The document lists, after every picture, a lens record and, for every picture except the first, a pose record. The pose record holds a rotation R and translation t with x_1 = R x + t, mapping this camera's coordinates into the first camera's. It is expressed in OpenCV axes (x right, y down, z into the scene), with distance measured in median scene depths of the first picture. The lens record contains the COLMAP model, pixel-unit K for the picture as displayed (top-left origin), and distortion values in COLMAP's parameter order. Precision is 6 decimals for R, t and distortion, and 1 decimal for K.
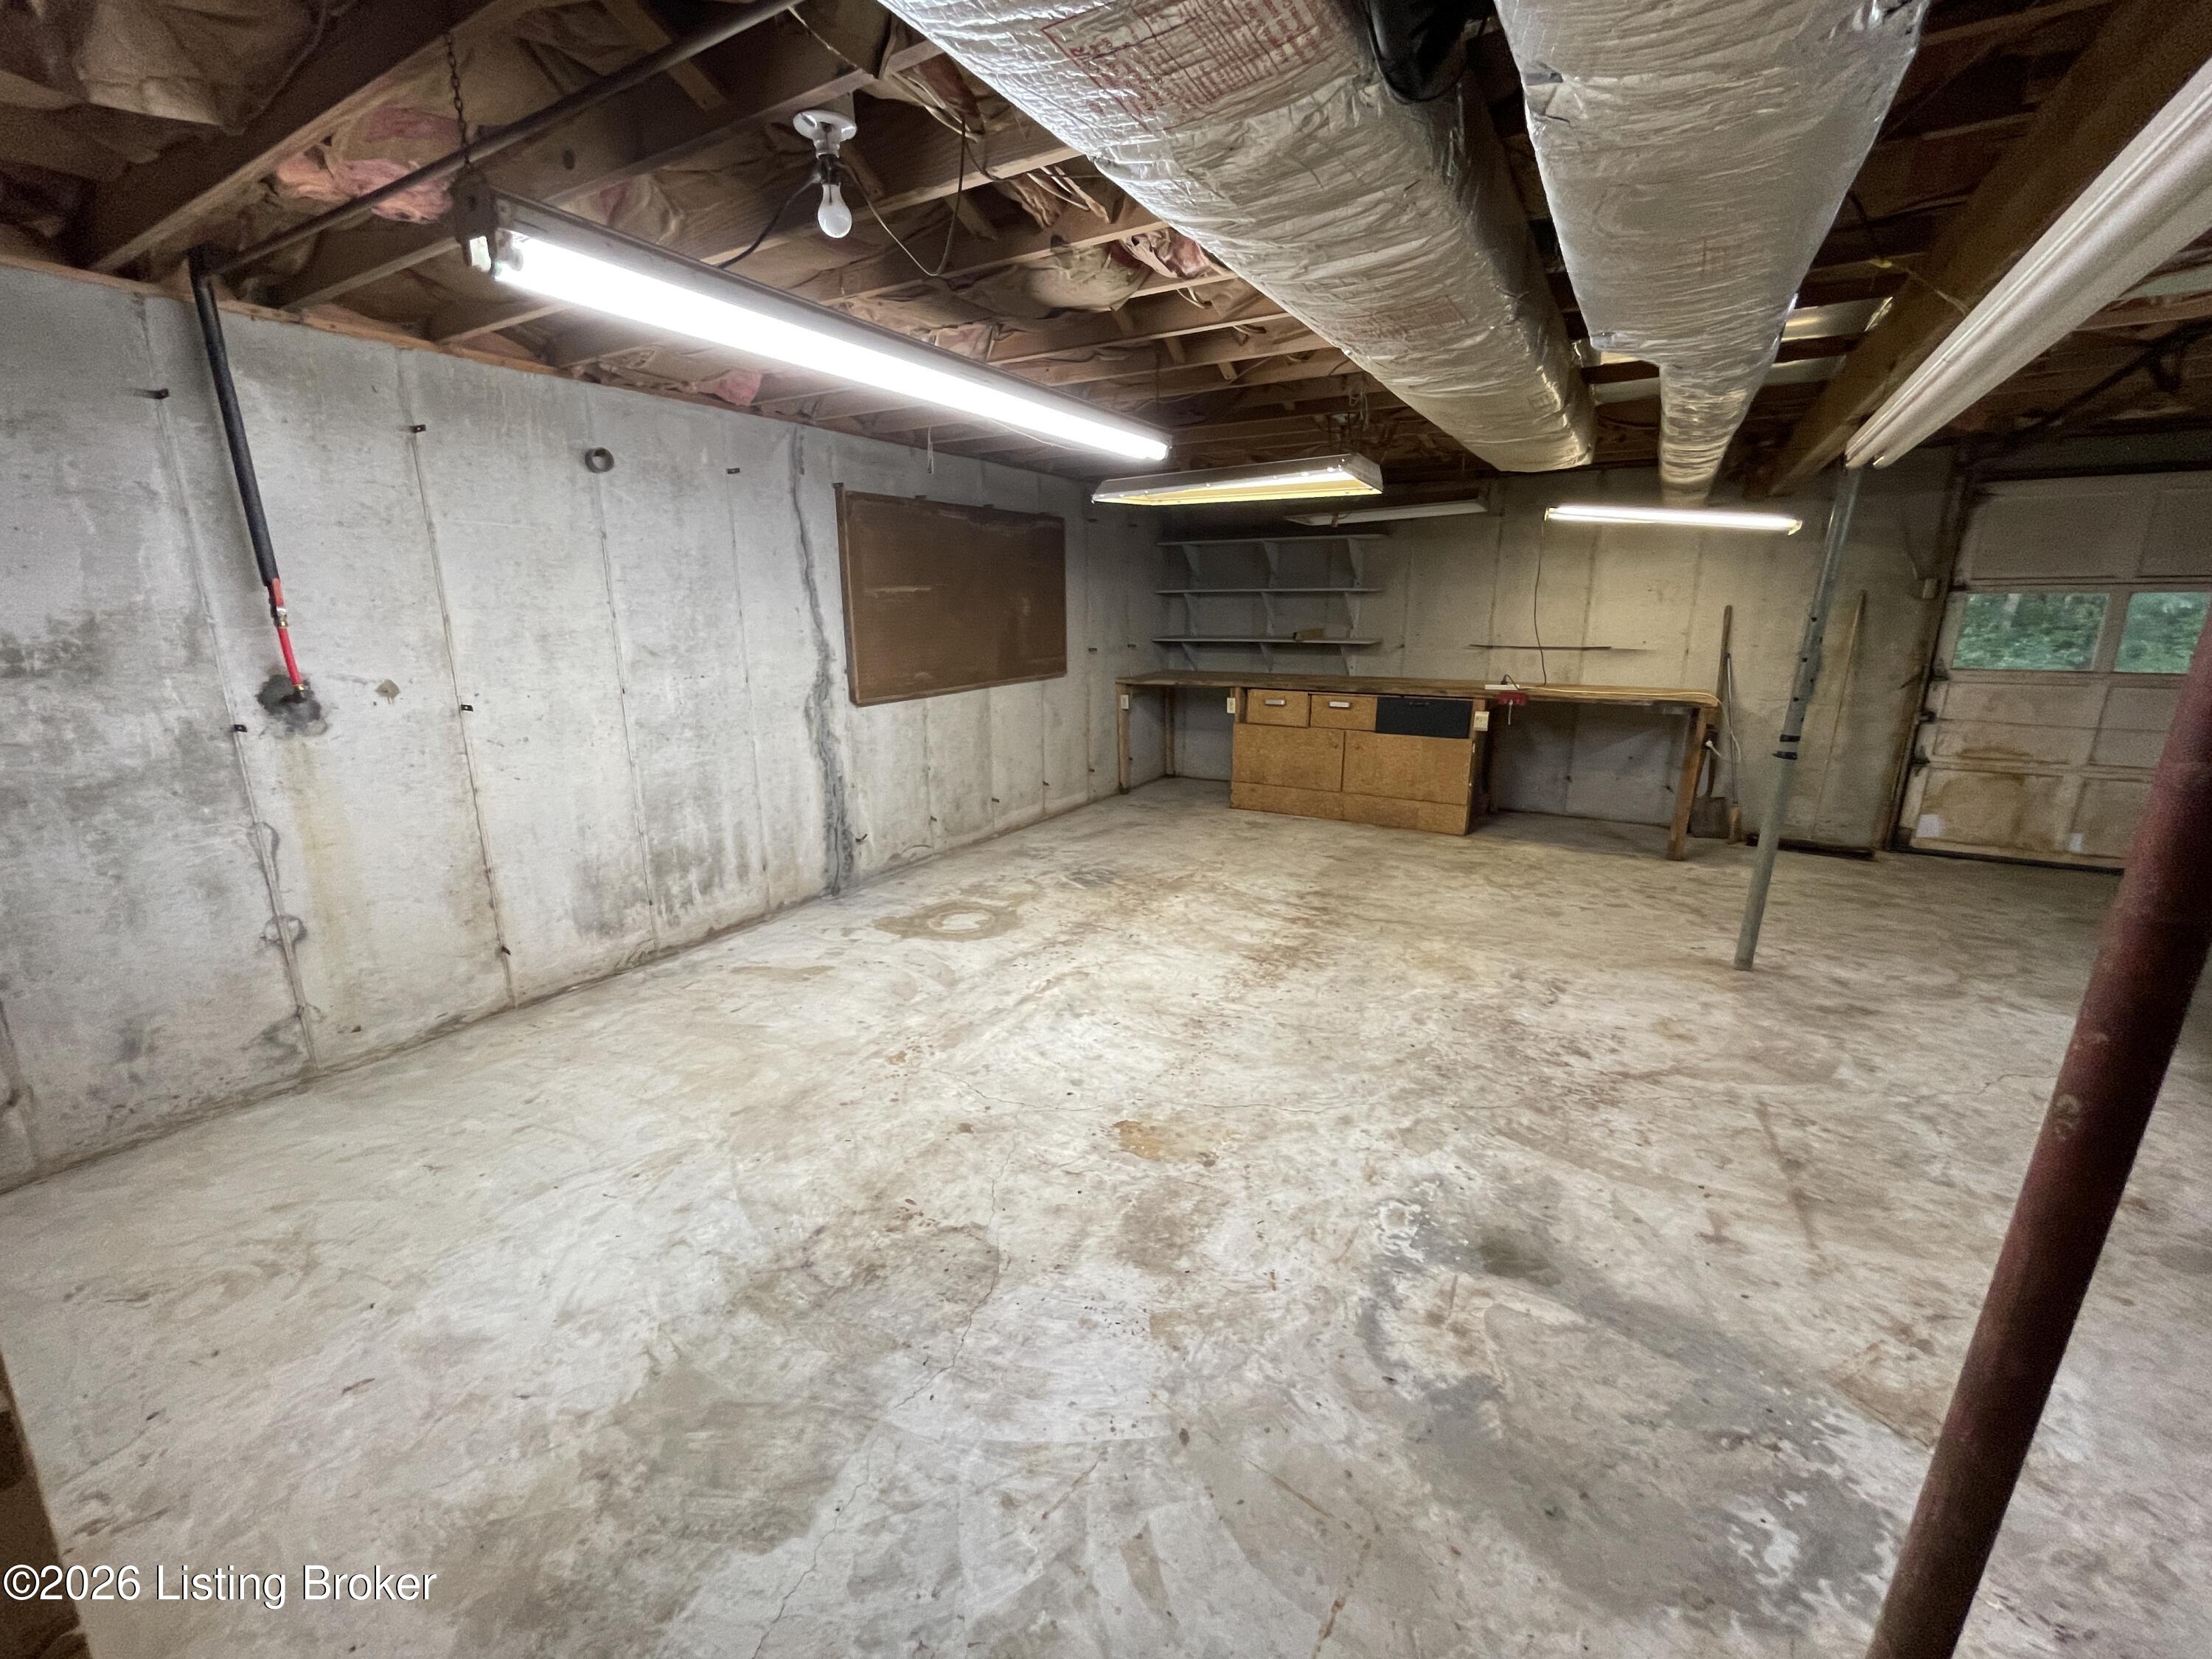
lens RADIAL K [[904.1, 0, 1100.9], [0, 904.1, 834.7], [0, 0, 1]] dist [0.007591, -0.000647]
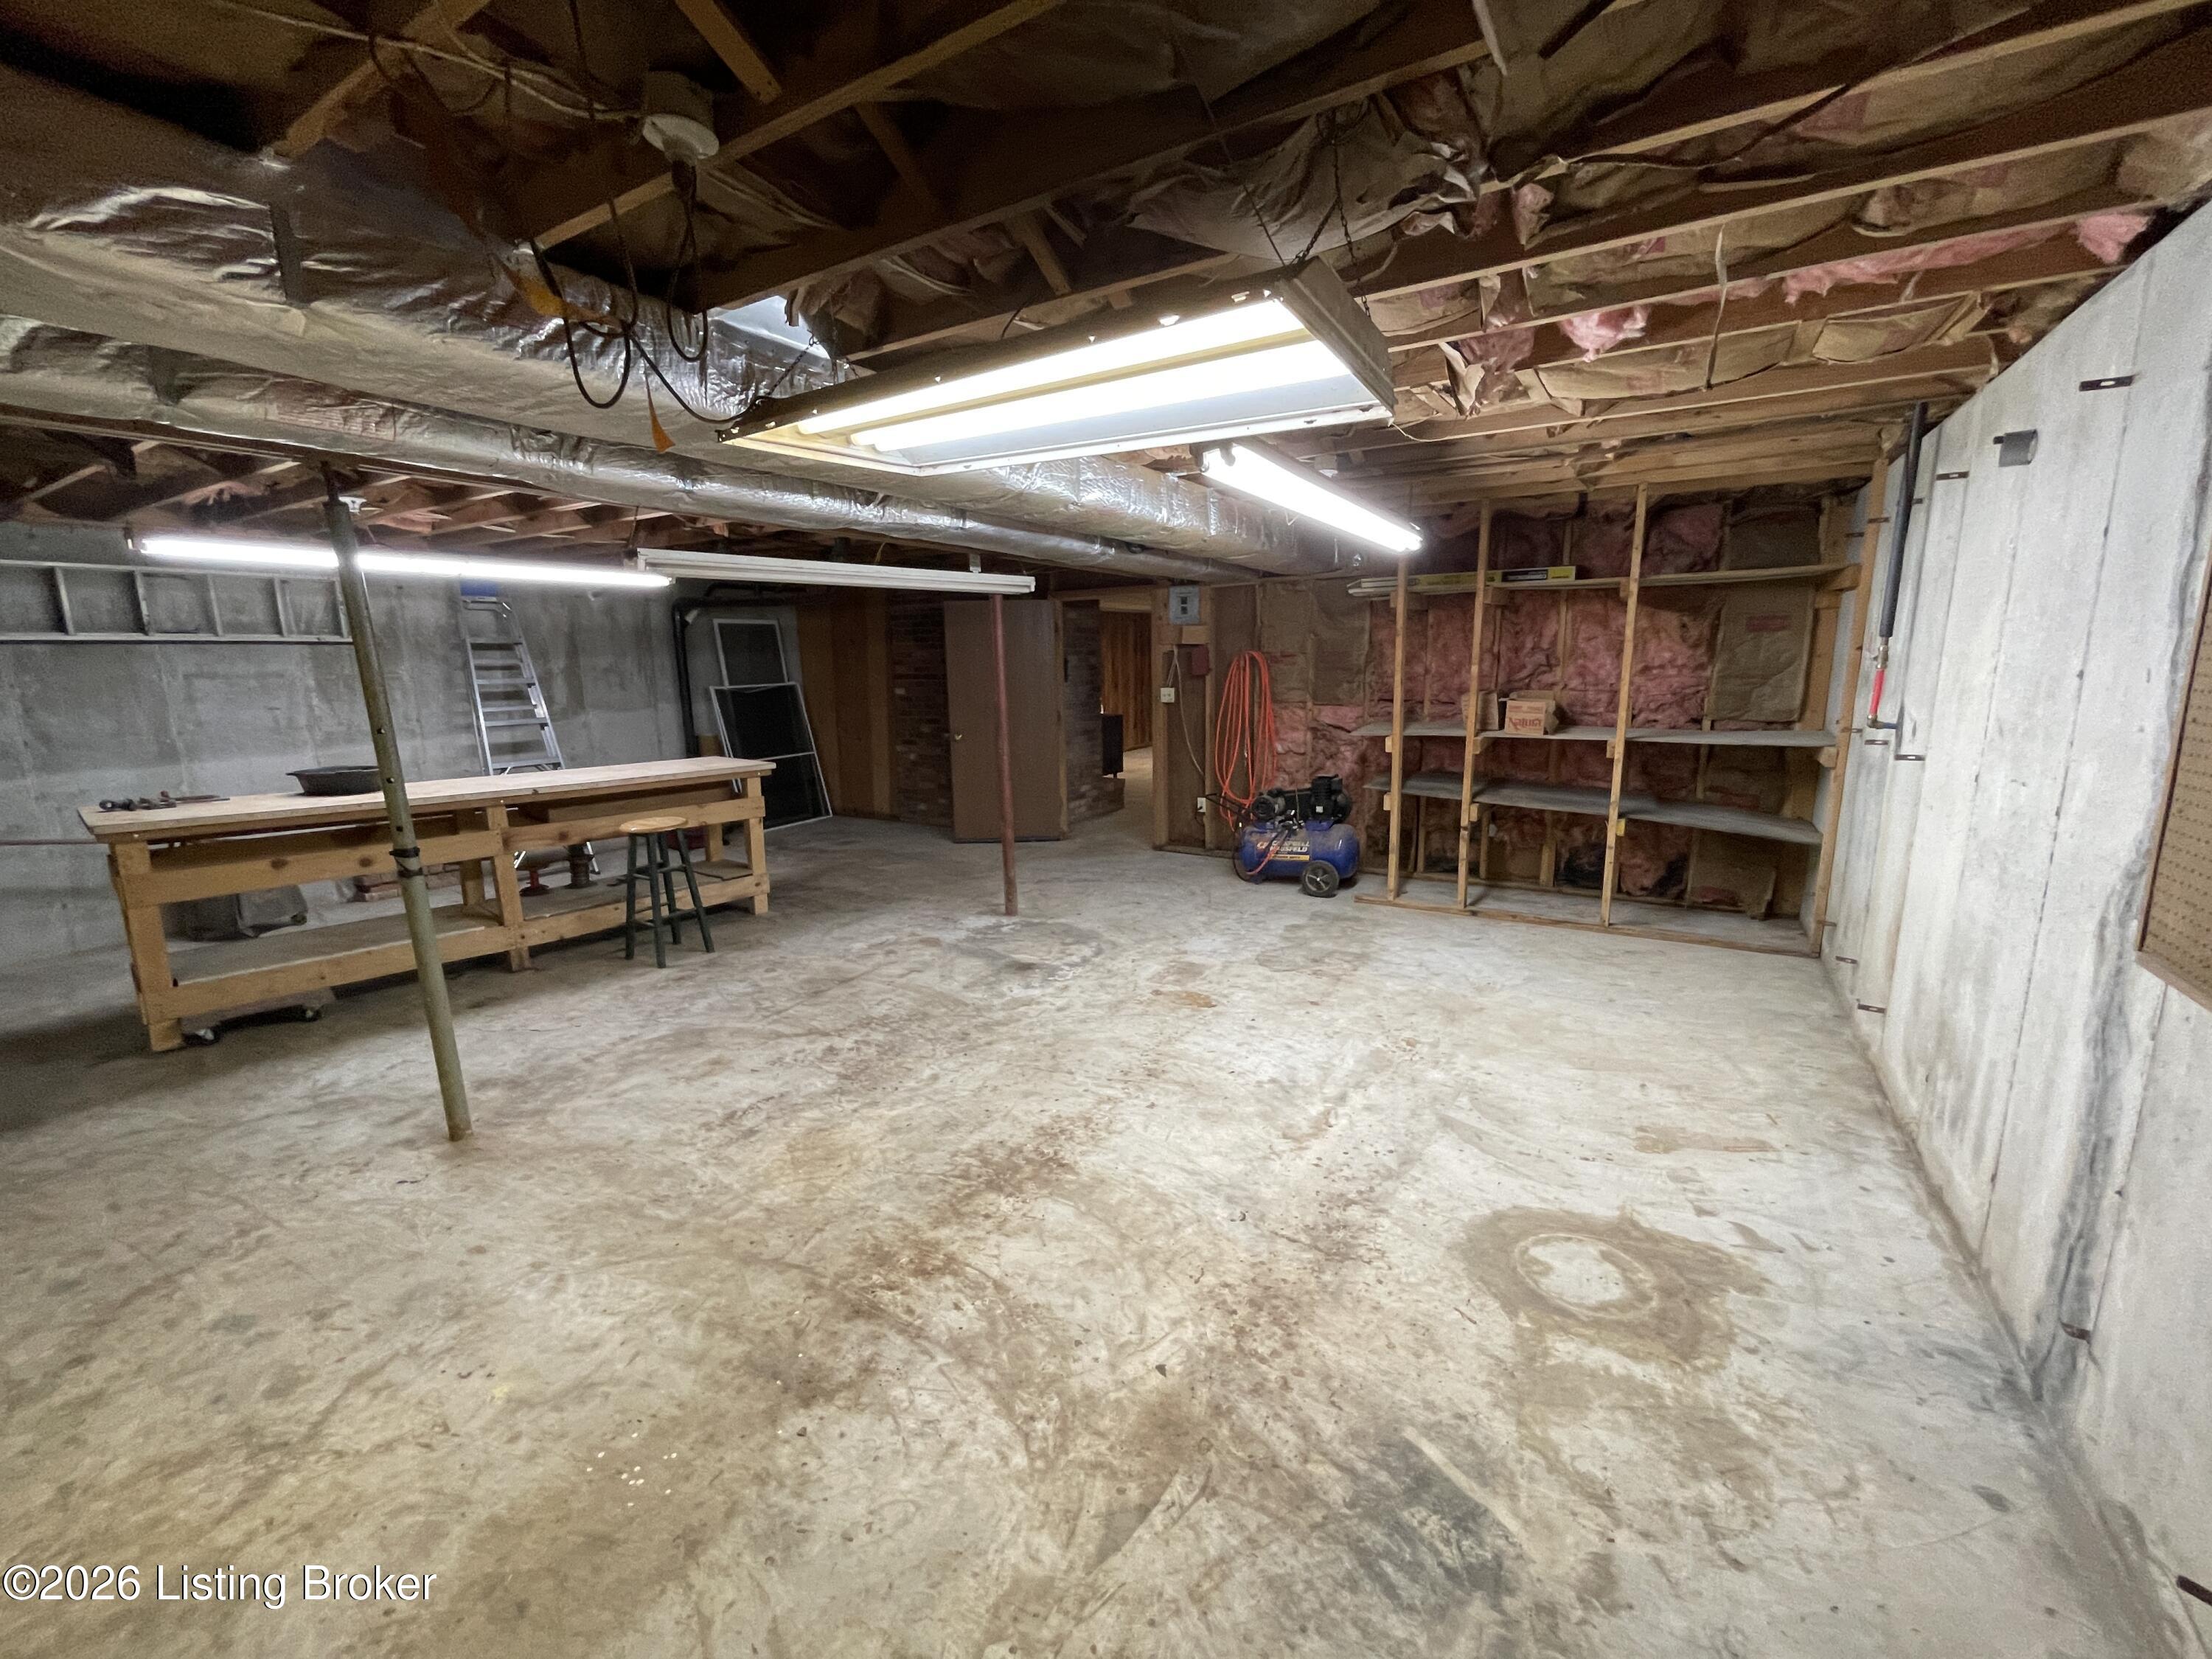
lens RADIAL K [[904.1, 0, 1111.1], [0, 904.1, 840.0], [0, 0, 1]] dist [0.007591, -0.000647]
pose [[-0.999793, 0.019797, 0.004666, 0.137784], [0.019838, 0.898520, 0.438484, -0.457646], [0.004488, 0.438486, -0.898727, 1.734200]]
